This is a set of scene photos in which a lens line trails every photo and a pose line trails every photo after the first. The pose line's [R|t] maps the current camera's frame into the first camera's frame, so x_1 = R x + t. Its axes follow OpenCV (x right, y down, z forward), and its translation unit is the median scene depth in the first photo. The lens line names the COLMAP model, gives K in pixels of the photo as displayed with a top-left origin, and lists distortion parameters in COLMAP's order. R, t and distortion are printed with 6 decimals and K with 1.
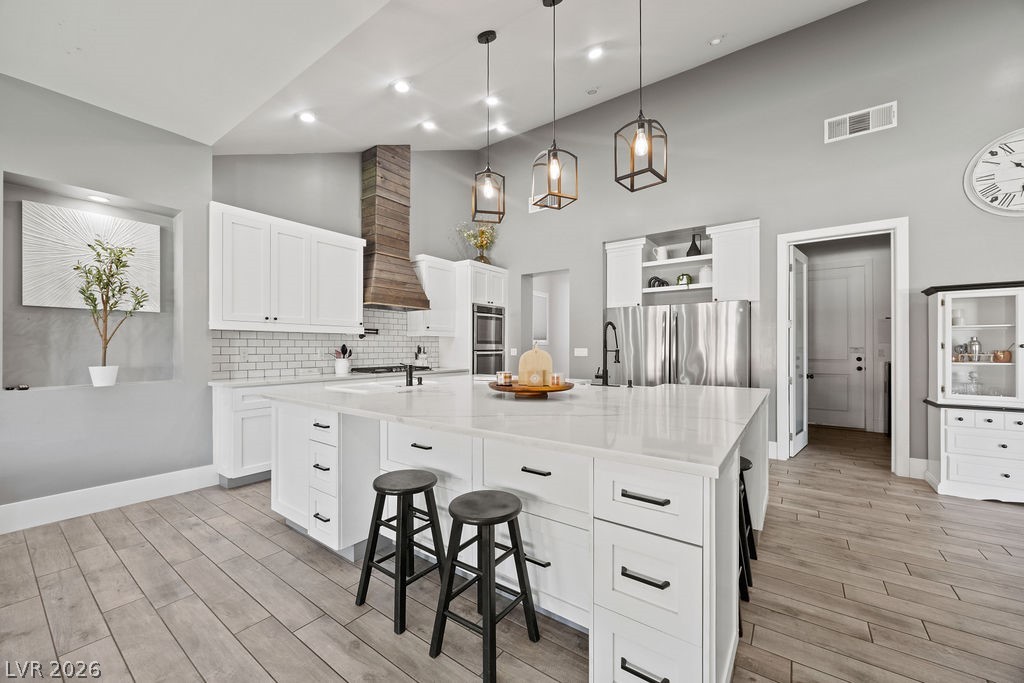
lens RADIAL K [[397.4, 0, 511.9], [0, 397.4, 349.8], [0, 0, 1]] dist [-0.000329, -0.000029]
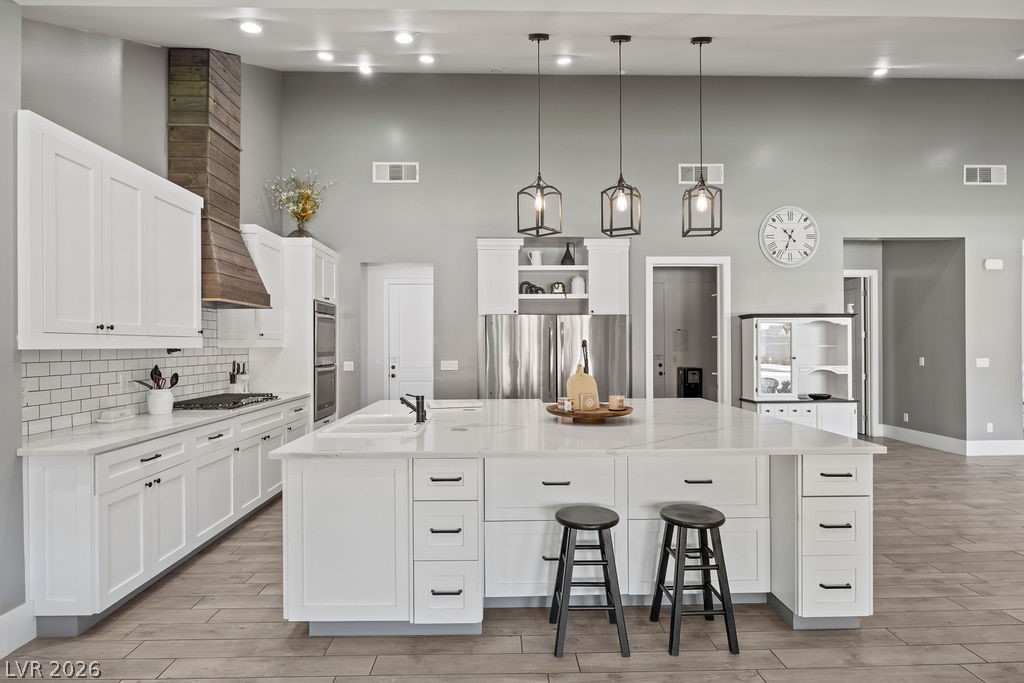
lens RADIAL K [[549.4, 0, 512.0], [0, 549.4, 348.8], [0, 0, 1]] dist [0.000437, -0.000662]
pose [[0.794336, -0.007368, 0.607434, -0.479982], [0.007915, 0.999967, 0.001778, -0.034020], [-0.607427, 0.003395, 0.794368, 0.013688]]
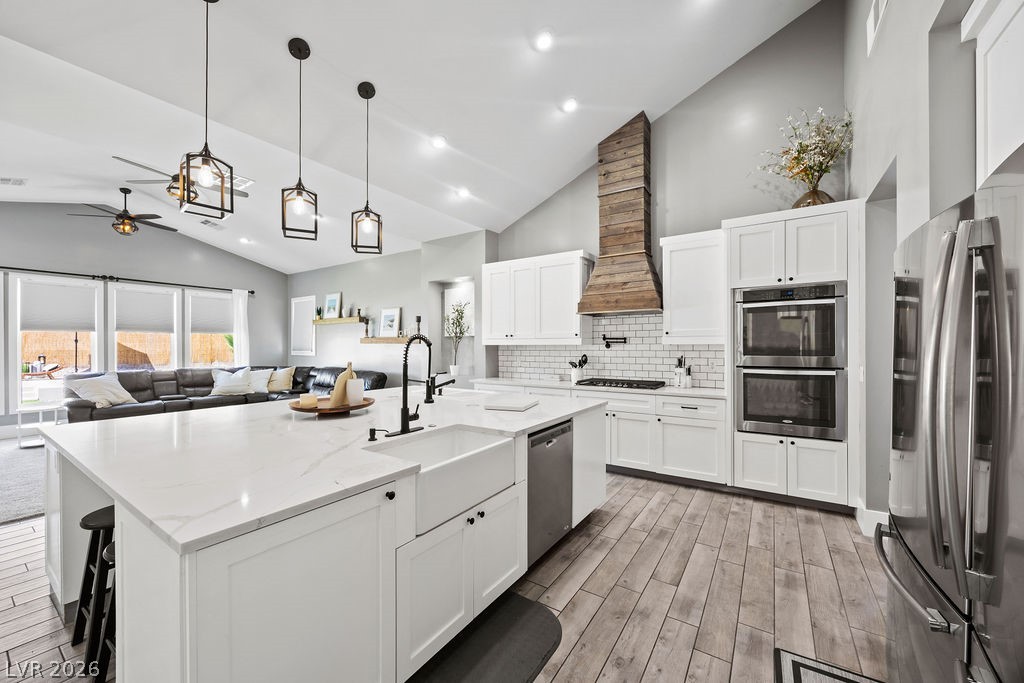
lens RADIAL K [[397.4, 0, 511.9], [0, 397.4, 349.8], [0, 0, 1]] dist [-0.000329, -0.000029]
pose [[0.029711, 0.010136, -0.999507, 0.582504], [-0.001650, 0.999948, 0.010092, -0.034477], [0.999557, 0.001349, 0.029726, 0.751644]]
